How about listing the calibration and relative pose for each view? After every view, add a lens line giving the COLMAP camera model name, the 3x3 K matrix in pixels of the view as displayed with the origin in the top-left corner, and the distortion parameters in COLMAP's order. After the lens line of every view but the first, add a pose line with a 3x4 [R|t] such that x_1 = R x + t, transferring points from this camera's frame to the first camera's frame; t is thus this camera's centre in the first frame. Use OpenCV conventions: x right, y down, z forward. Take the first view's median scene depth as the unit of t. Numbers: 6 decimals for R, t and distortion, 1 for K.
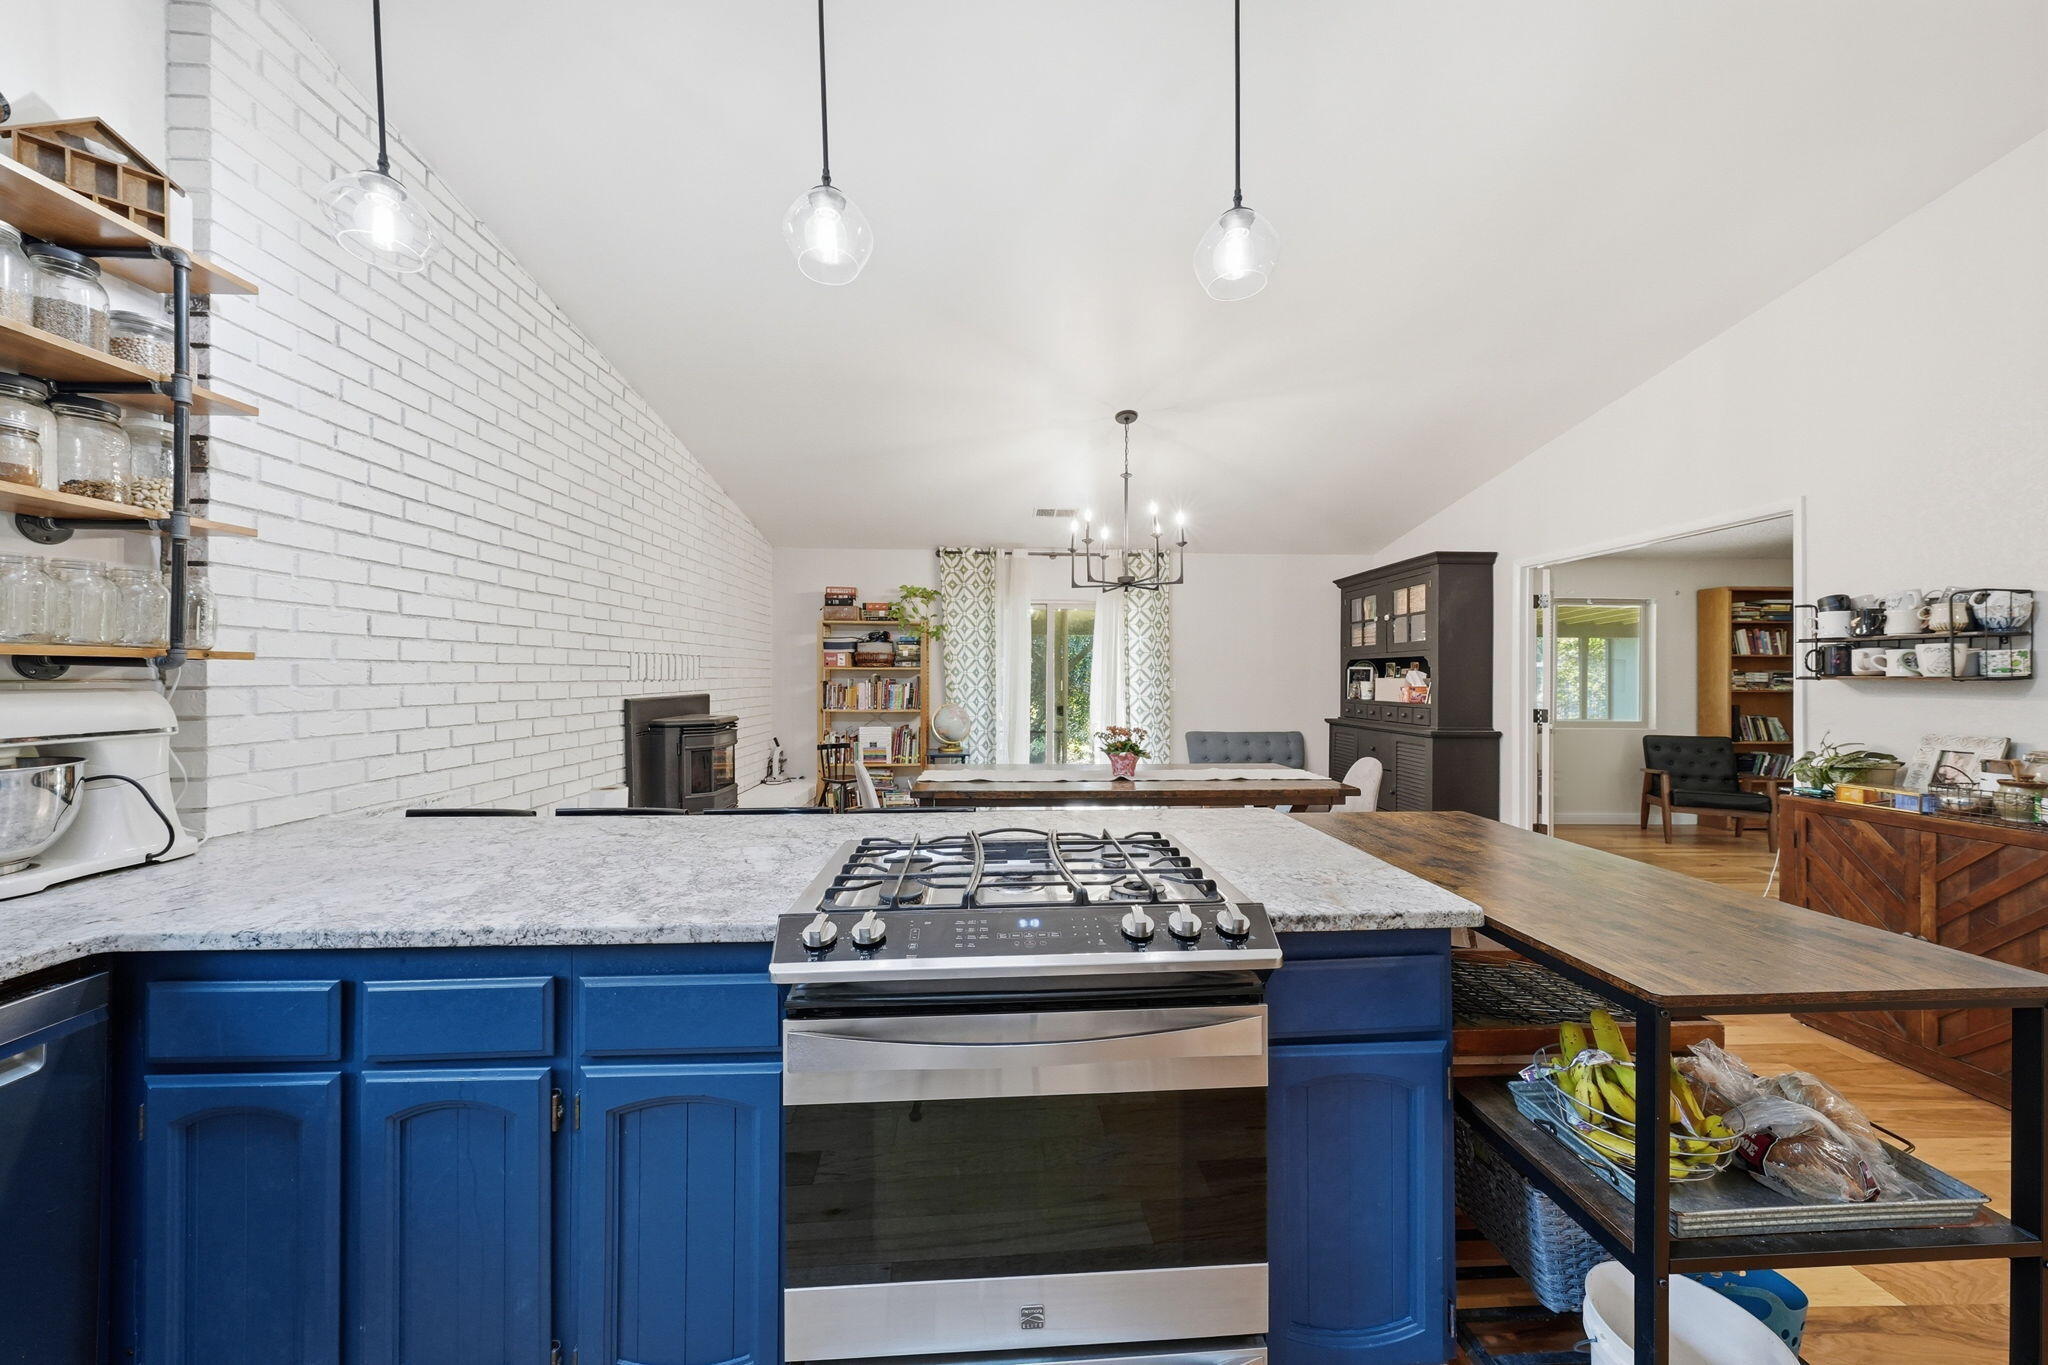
lens RADIAL K [[692.5, 0, 1018.5], [0, 692.5, 679.1], [0, 0, 1]] dist [0.000726, -0.000047]
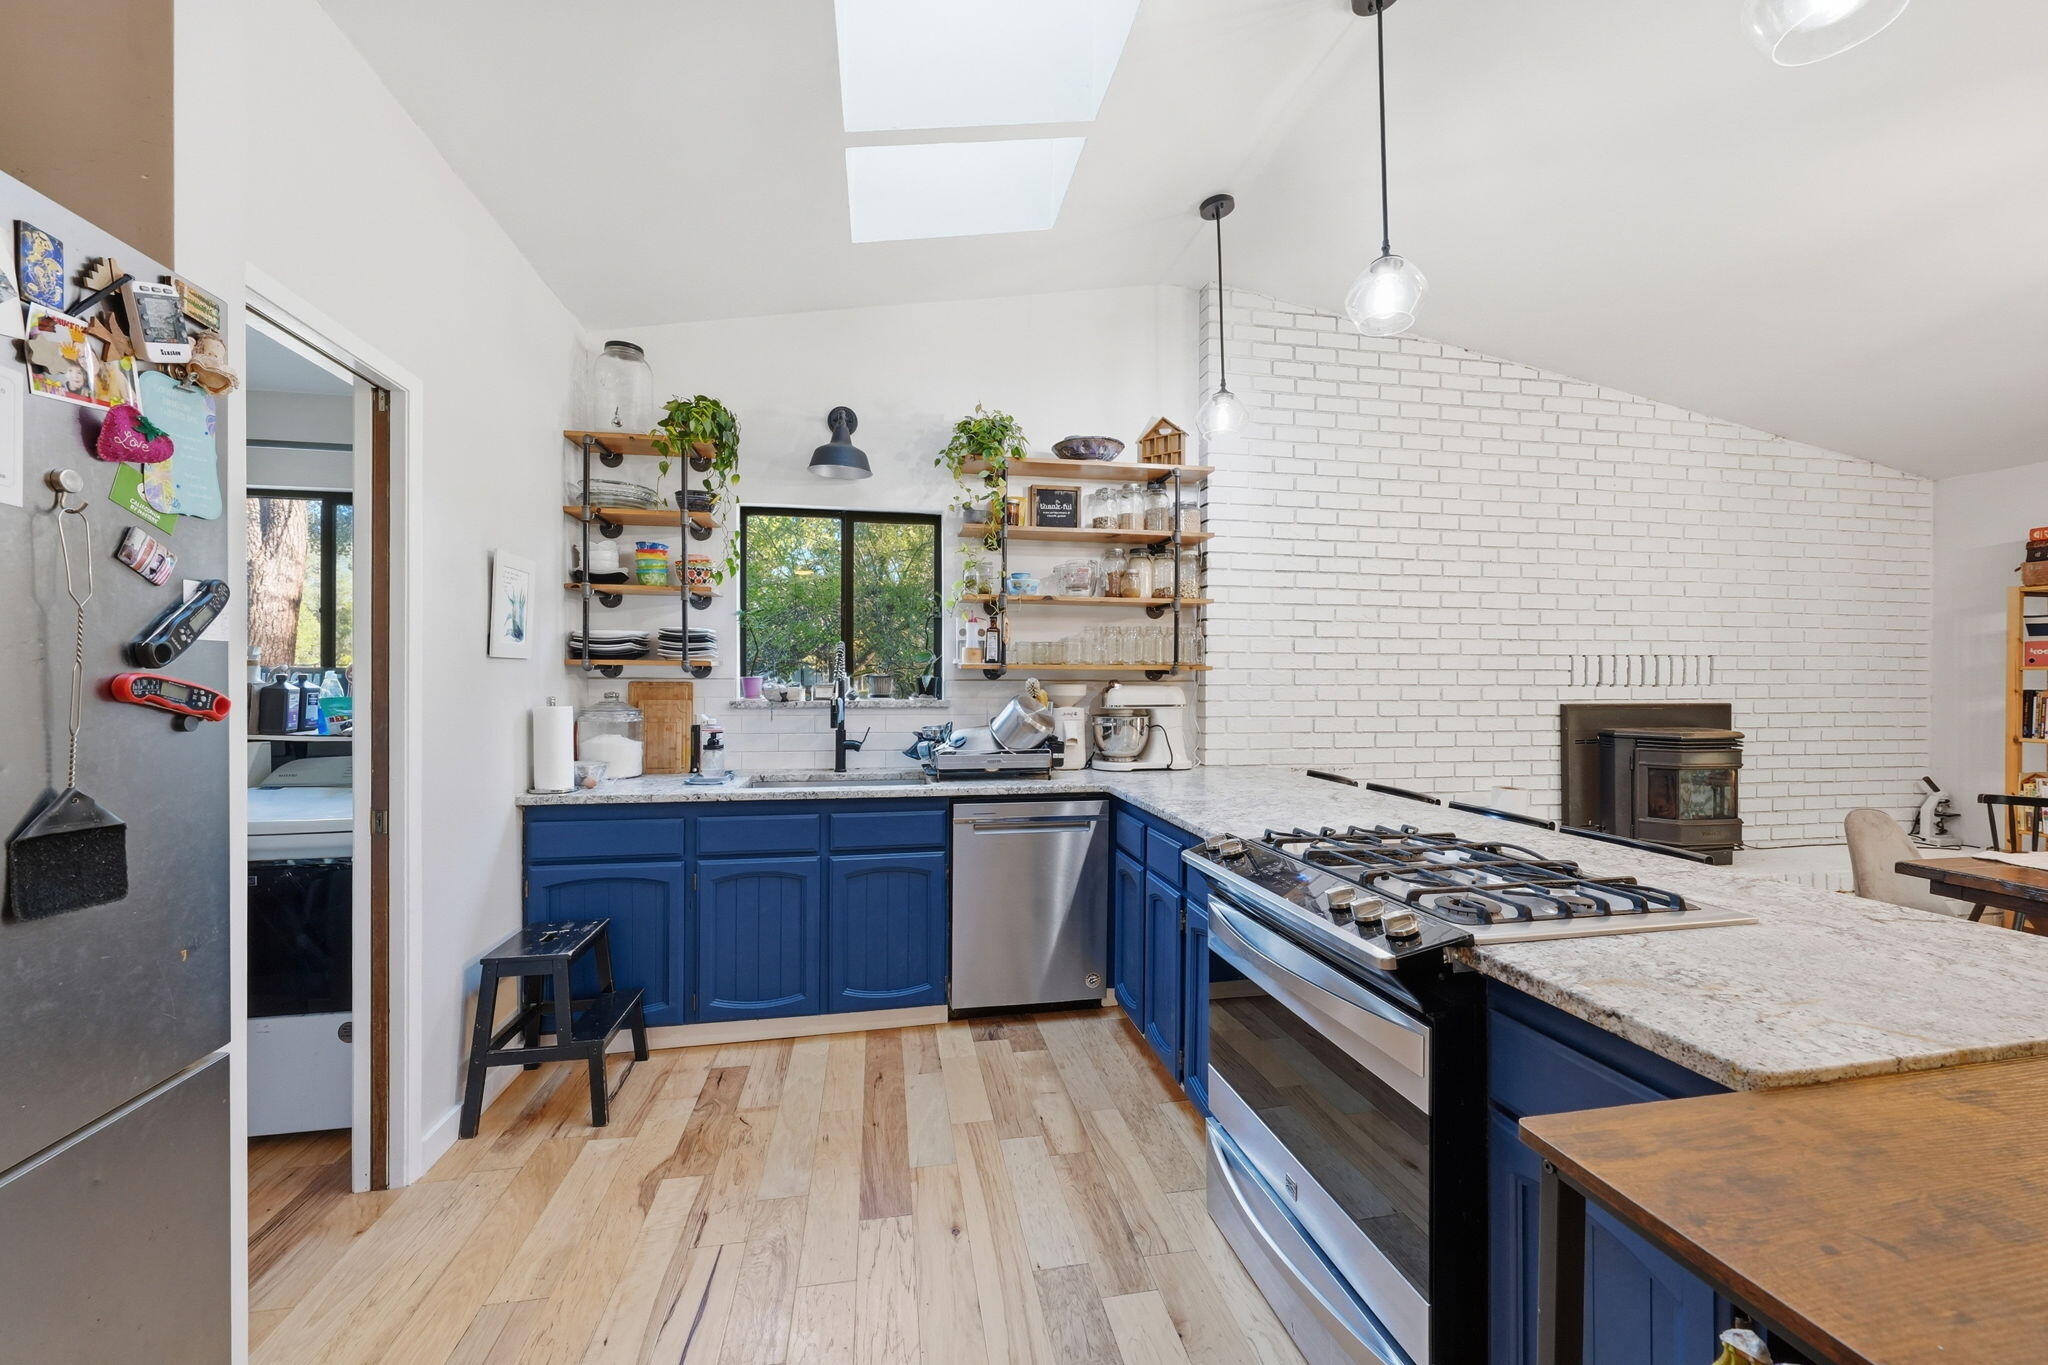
lens RADIAL K [[787.3, 0, 1016.9], [0, 787.3, 678.7], [0, 0, 1]] dist [0.001911, 0.000004]
pose [[0.142615, 0.000820, -0.989778, 0.413297], [-0.007709, 0.999970, -0.000282, -0.000335], [0.989748, 0.007670, 0.142618, 0.088279]]
